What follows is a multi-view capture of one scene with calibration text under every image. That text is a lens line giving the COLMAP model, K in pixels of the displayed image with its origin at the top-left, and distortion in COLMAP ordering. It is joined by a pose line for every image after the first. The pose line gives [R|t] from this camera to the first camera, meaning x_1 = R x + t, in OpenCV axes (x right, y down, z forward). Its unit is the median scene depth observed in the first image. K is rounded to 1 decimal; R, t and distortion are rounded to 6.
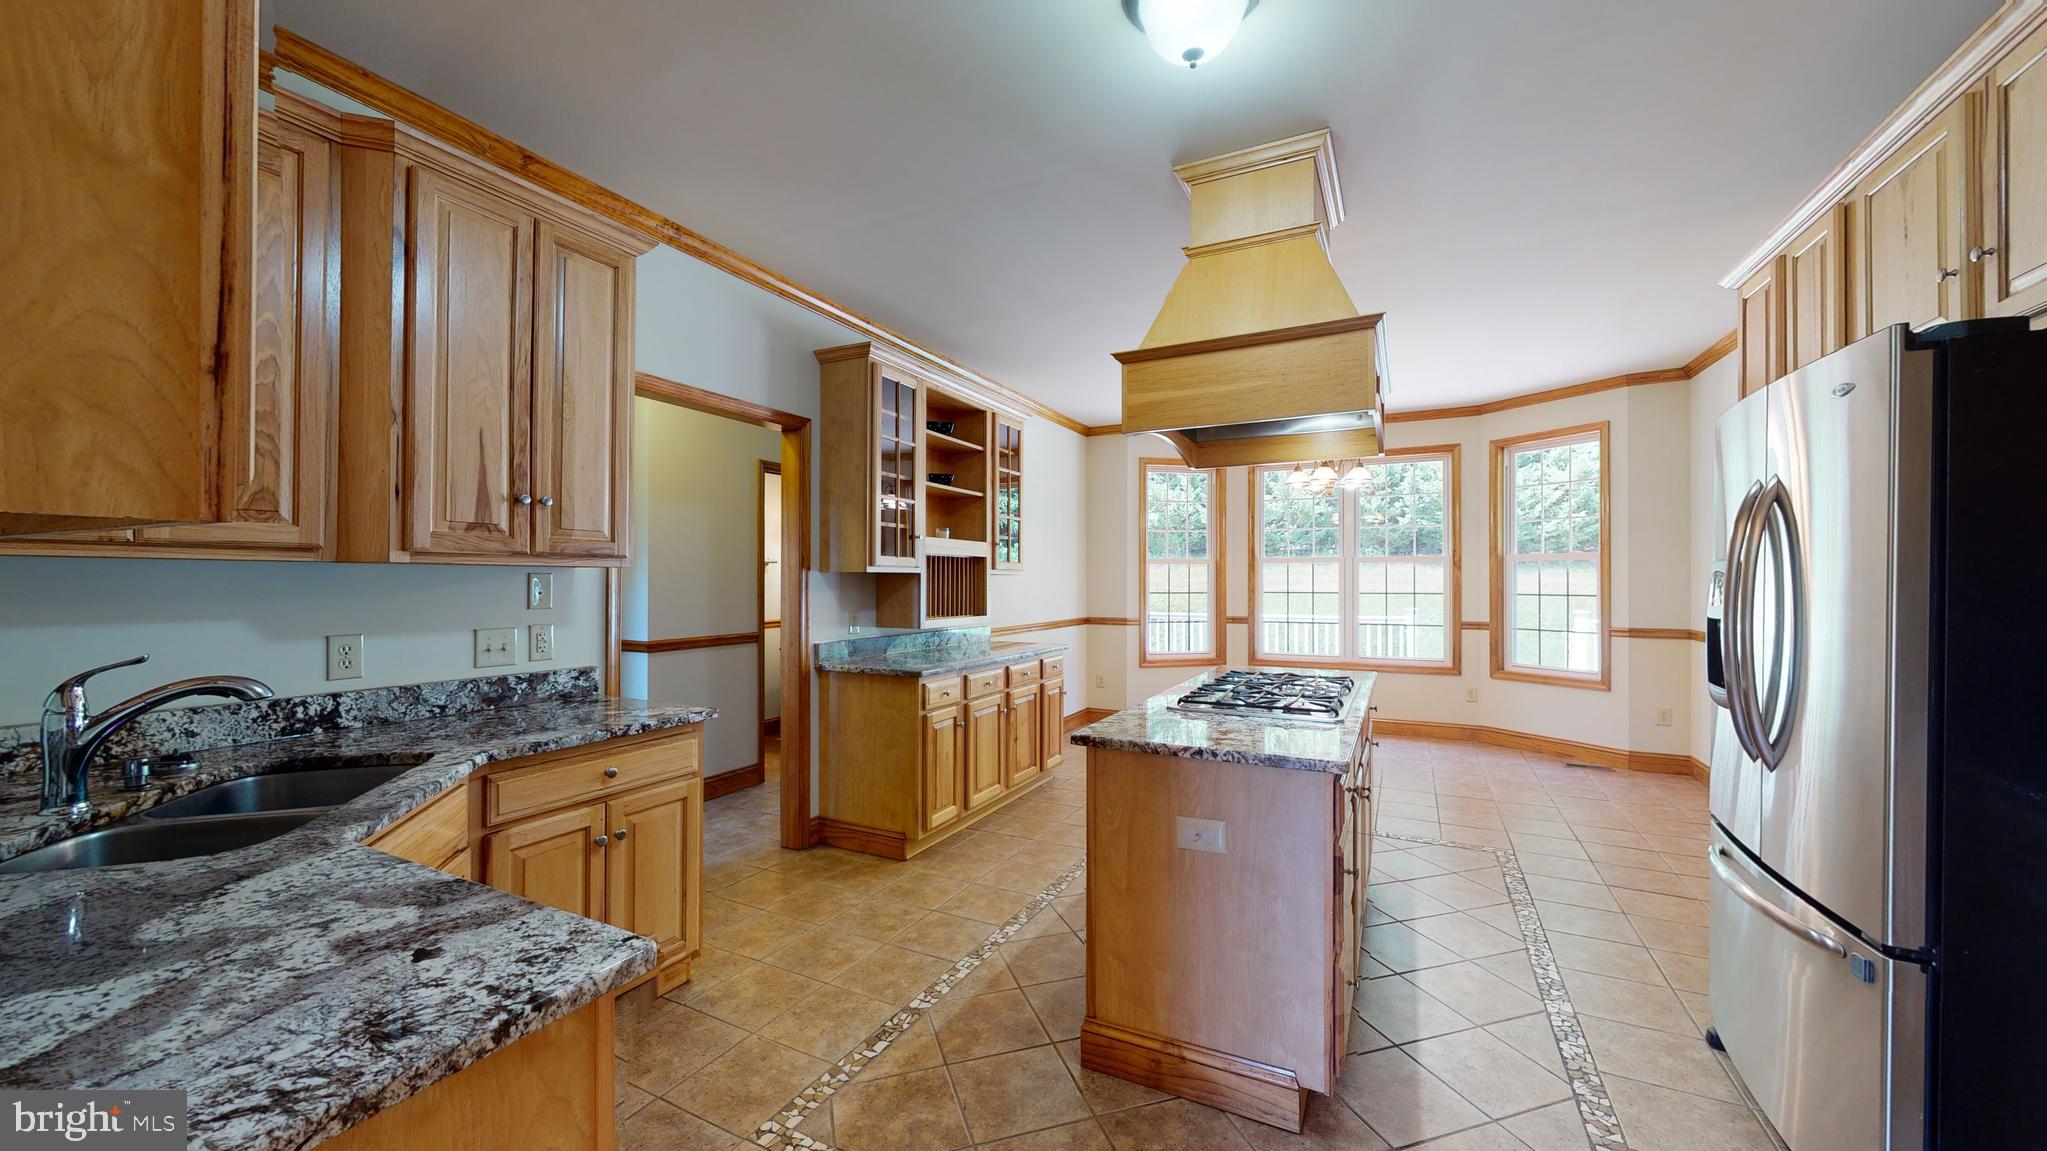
lens RADIAL K [[754.1, 0, 1013.2], [0, 754.1, 574.8], [0, 0, 1]] dist [0.003435, -0.000081]
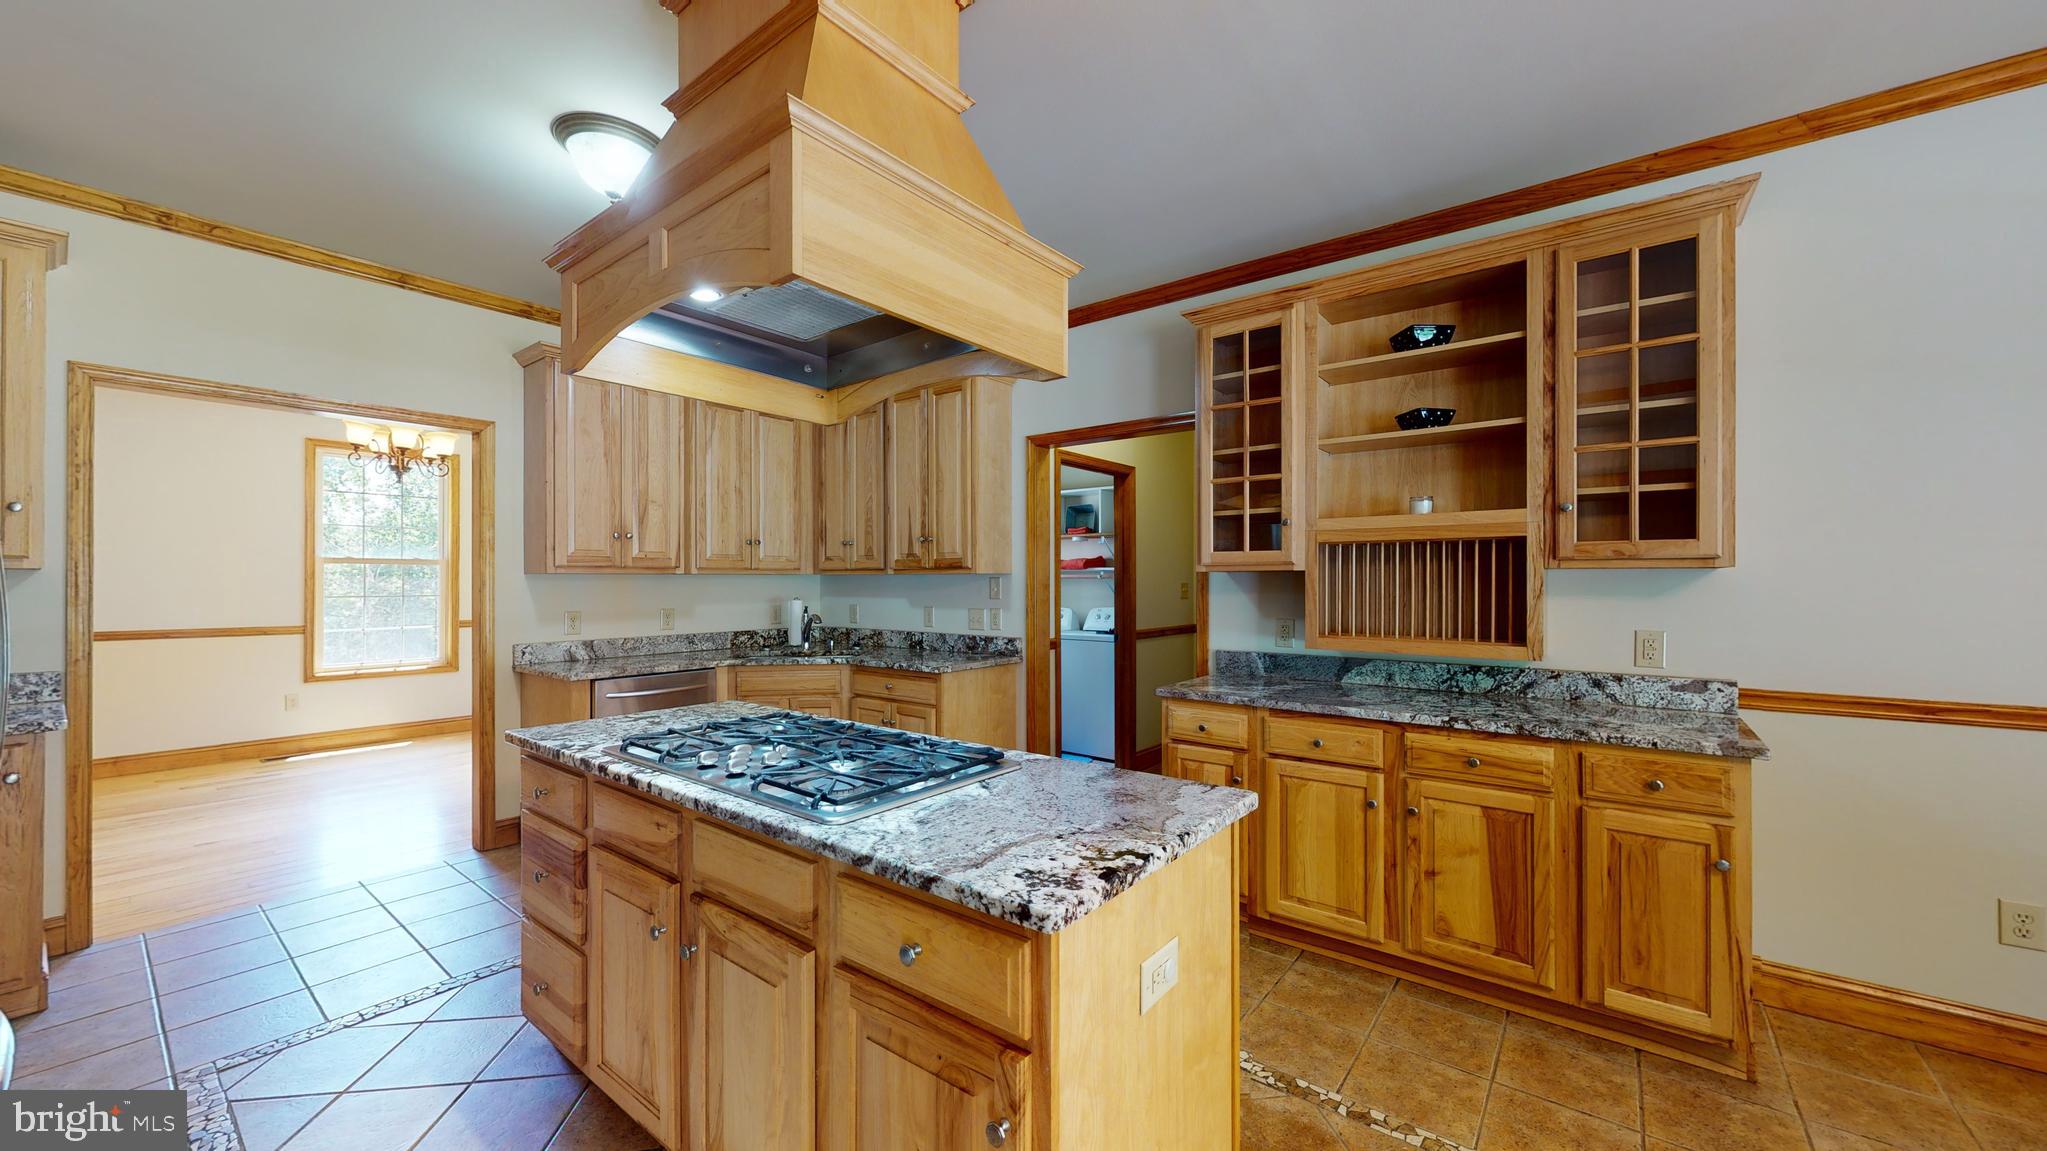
lens RADIAL K [[754.1, 0, 1020.2], [0, 754.1, 577.5], [0, 0, 1]] dist [0.003435, -0.000081]
pose [[-0.181631, -0.006927, -0.983342, 1.000200], [0.007915, 0.999932, -0.008506, 0.013292], [0.983335, -0.009328, -0.181564, 1.365380]]
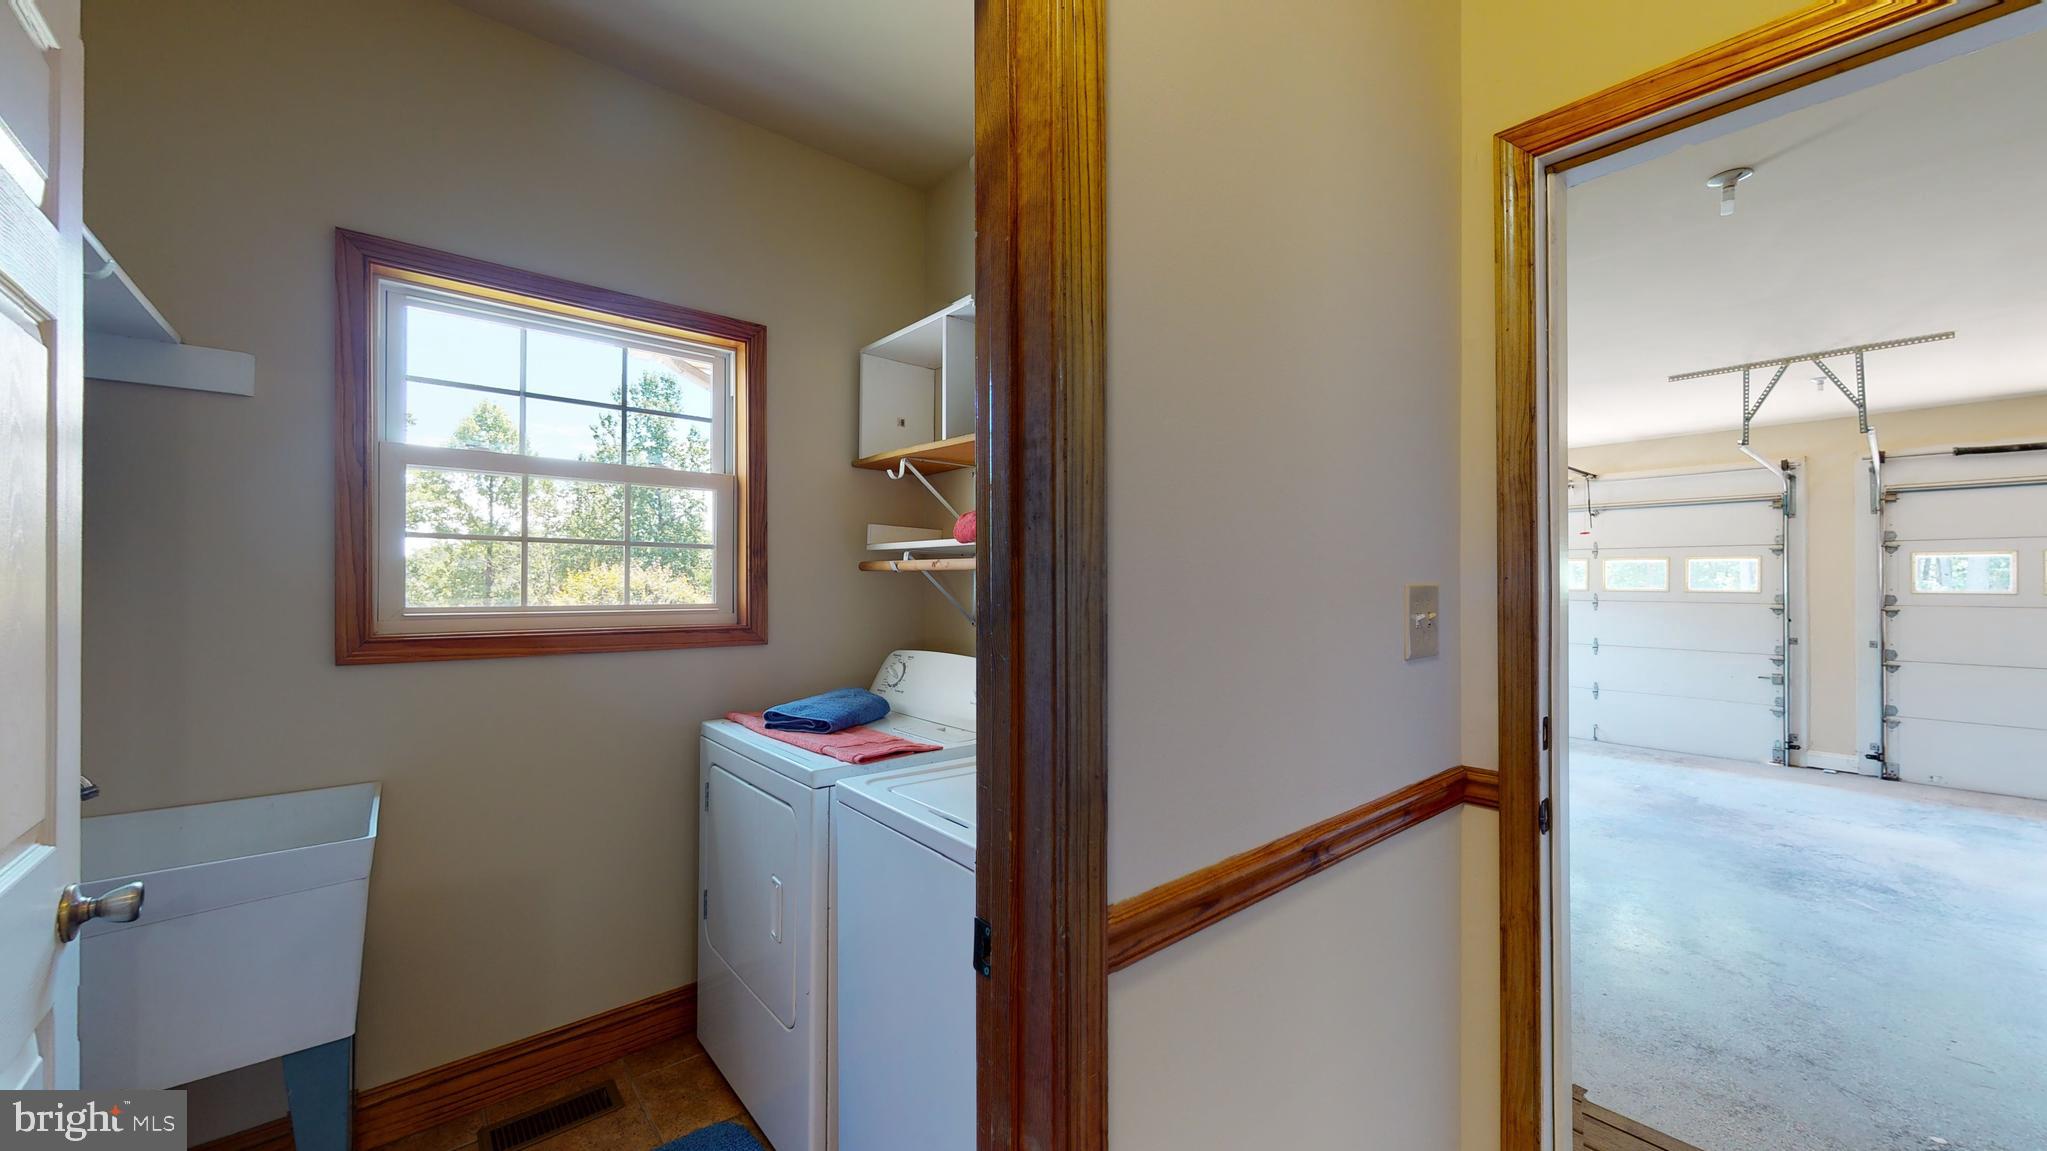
lens RADIAL K [[754.1, 0, 1022.4], [0, 754.1, 578.7], [0, 0, 1]] dist [0.003435, -0.000081]
pose [[-0.374316, -0.002602, -0.927297, -0.756795], [0.007100, 0.999959, -0.005672, 0.010797], [0.927274, -0.008707, -0.374282, 1.383259]]
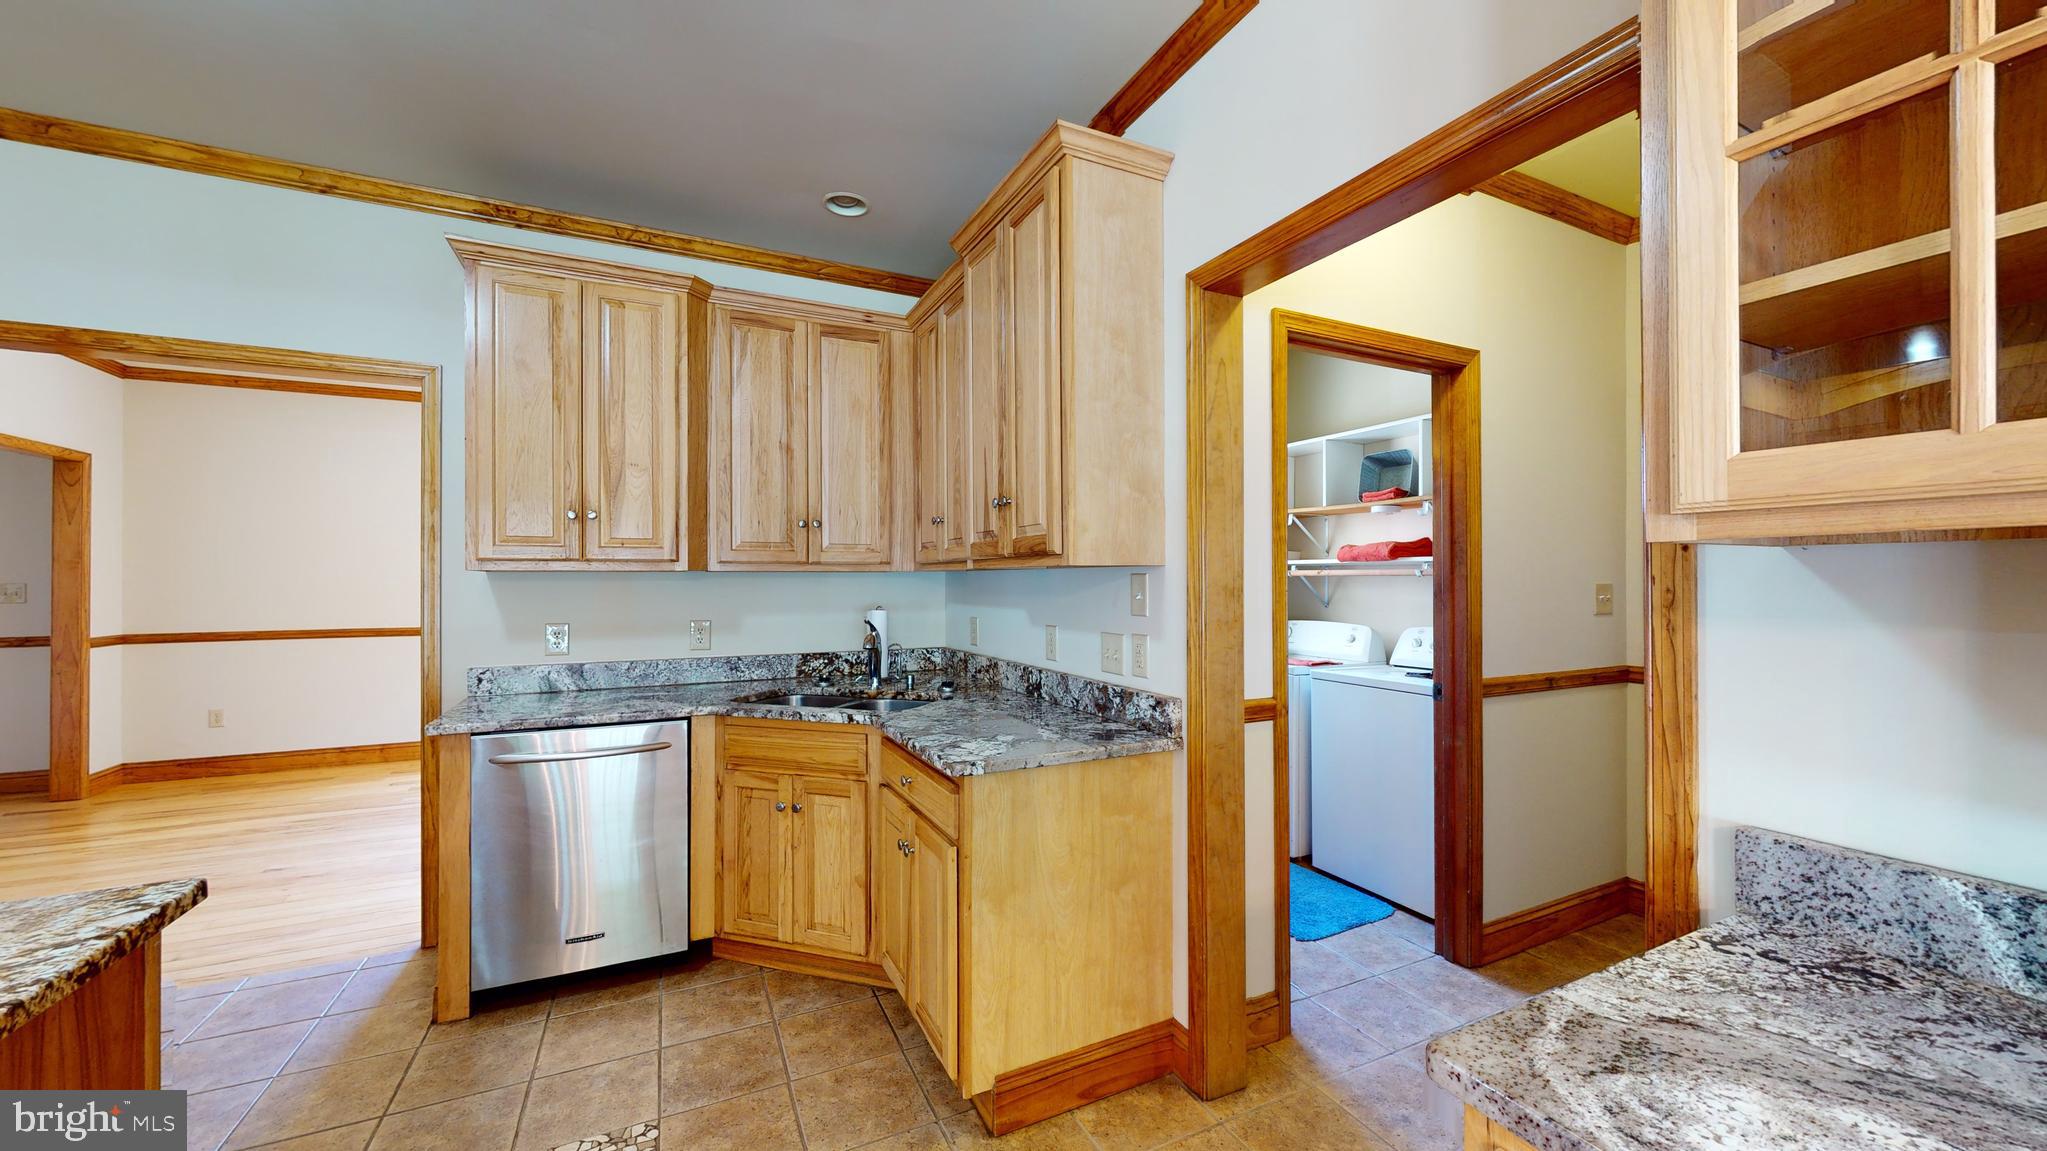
lens RADIAL K [[754.1, 0, 1019.0], [0, 754.1, 579.3], [0, 0, 1]] dist [0.003435, -0.000081]
pose [[-0.589586, -0.002789, -0.807701, 0.133548], [0.007123, 0.999937, -0.008653, 0.011356], [0.807674, -0.010855, -0.589529, 1.399025]]
